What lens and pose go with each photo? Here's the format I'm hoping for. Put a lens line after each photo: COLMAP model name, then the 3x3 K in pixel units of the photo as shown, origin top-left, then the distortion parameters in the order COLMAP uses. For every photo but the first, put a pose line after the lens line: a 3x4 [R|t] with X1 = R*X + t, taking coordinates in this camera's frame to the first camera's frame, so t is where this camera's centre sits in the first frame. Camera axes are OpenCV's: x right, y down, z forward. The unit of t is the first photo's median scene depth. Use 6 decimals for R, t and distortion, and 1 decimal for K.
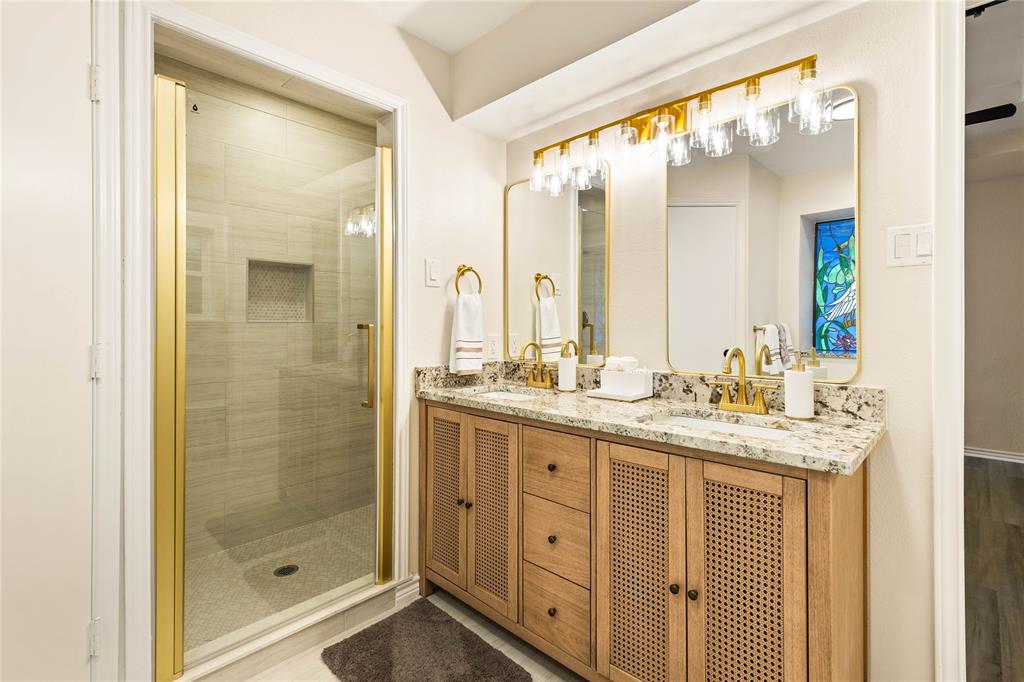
lens RADIAL K [[471.7, 0, 509.1], [0, 471.7, 325.9], [0, 0, 1]] dist [0.003710, -0.000095]
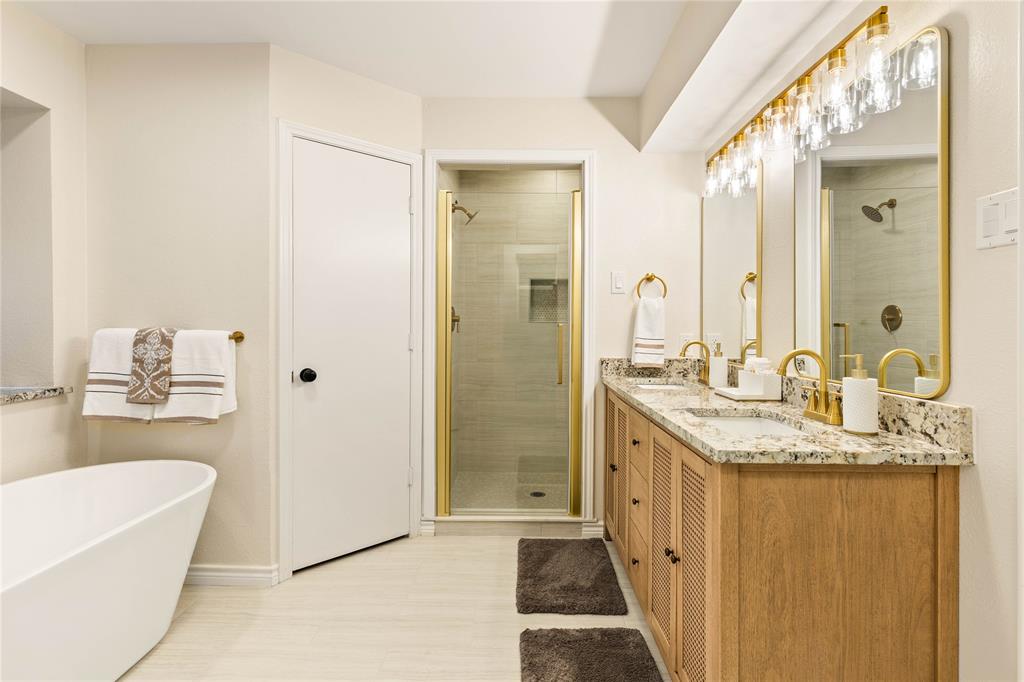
lens RADIAL K [[472.9, 0, 513.4], [0, 472.9, 329.6], [0, 0, 1]] dist [0.001861, -0.000104]
pose [[0.682502, 0.011833, -0.730788, 0.600084], [-0.007519, 0.999930, 0.009169, 0.001771], [0.730845, -0.000763, 0.682543, -0.045346]]
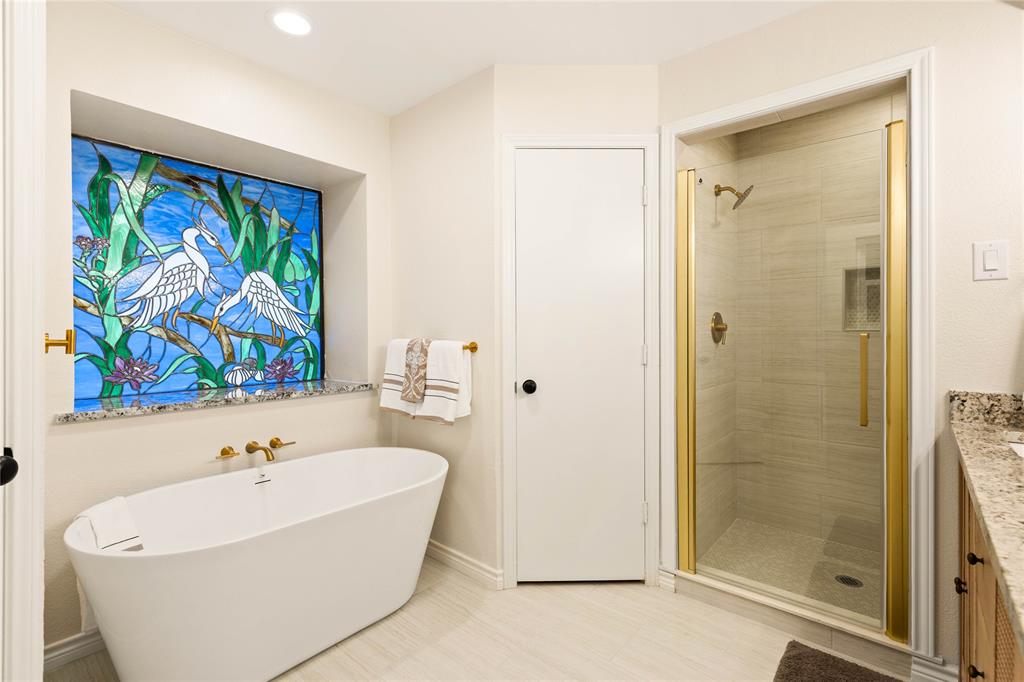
lens RADIAL K [[473.8, 0, 511.6], [0, 473.8, 335.3], [0, 0, 1]] dist [0.006606, -0.000404]
pose [[0.056384, 0.005994, -0.998391, 0.550605], [-0.002664, 0.999979, 0.005853, -0.003220], [0.998406, 0.002330, 0.056398, 0.267483]]
